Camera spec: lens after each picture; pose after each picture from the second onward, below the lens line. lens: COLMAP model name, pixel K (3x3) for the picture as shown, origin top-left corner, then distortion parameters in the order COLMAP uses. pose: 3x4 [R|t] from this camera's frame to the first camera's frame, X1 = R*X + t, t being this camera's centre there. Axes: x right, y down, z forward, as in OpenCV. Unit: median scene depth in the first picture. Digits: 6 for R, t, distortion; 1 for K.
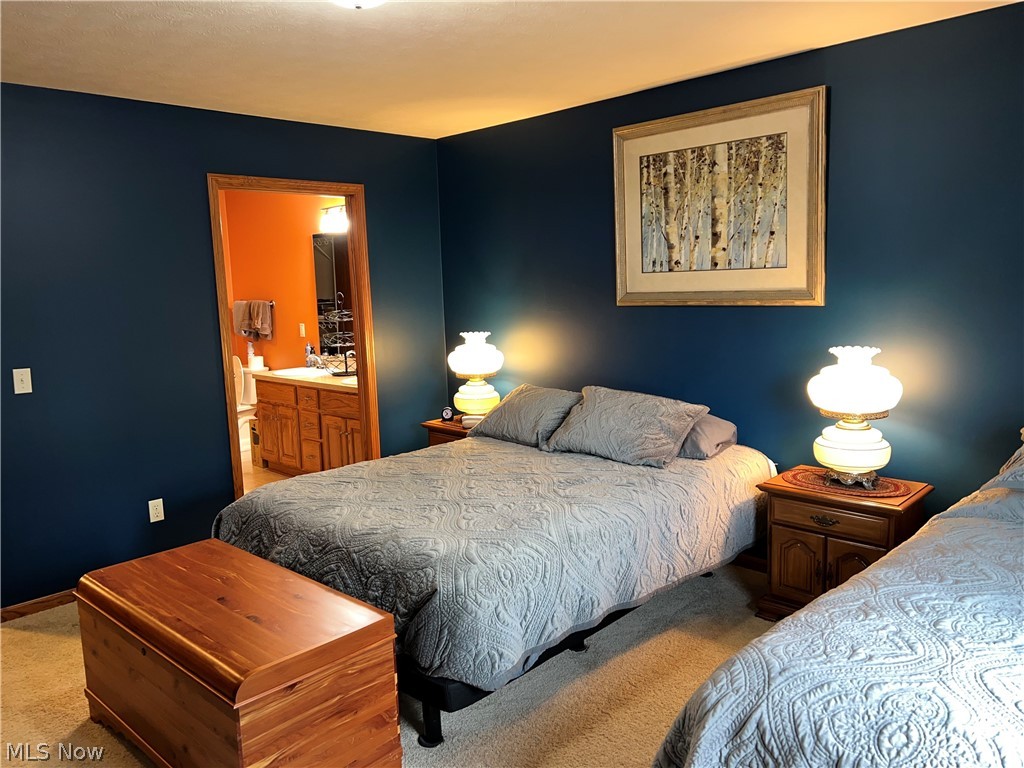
lens RADIAL K [[767.2, 0, 517.8], [0, 767.2, 389.5], [0, 0, 1]] dist [0.065665, -0.068181]
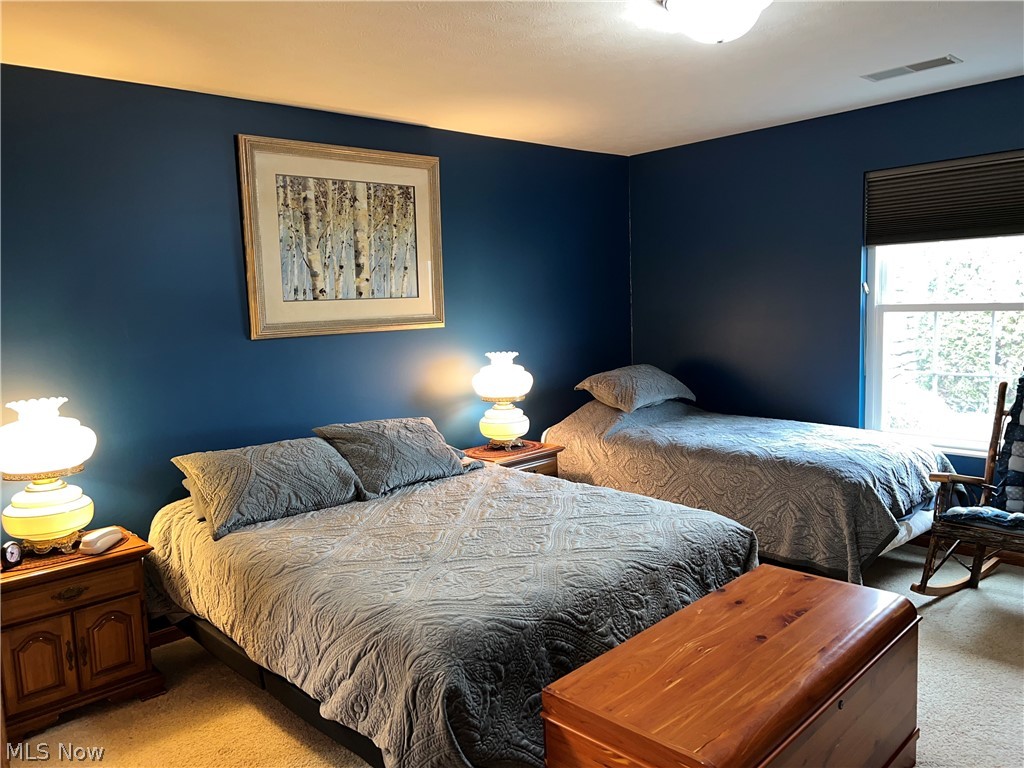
lens RADIAL K [[767.2, 0, 516.0], [0, 767.2, 377.5], [0, 0, 1]] dist [0.065665, -0.068181]
pose [[0.071763, -0.077154, 0.994433, -0.782104], [0.171558, 0.983100, 0.063894, -0.080480], [-0.982557, 0.166018, 0.083787, 0.721625]]
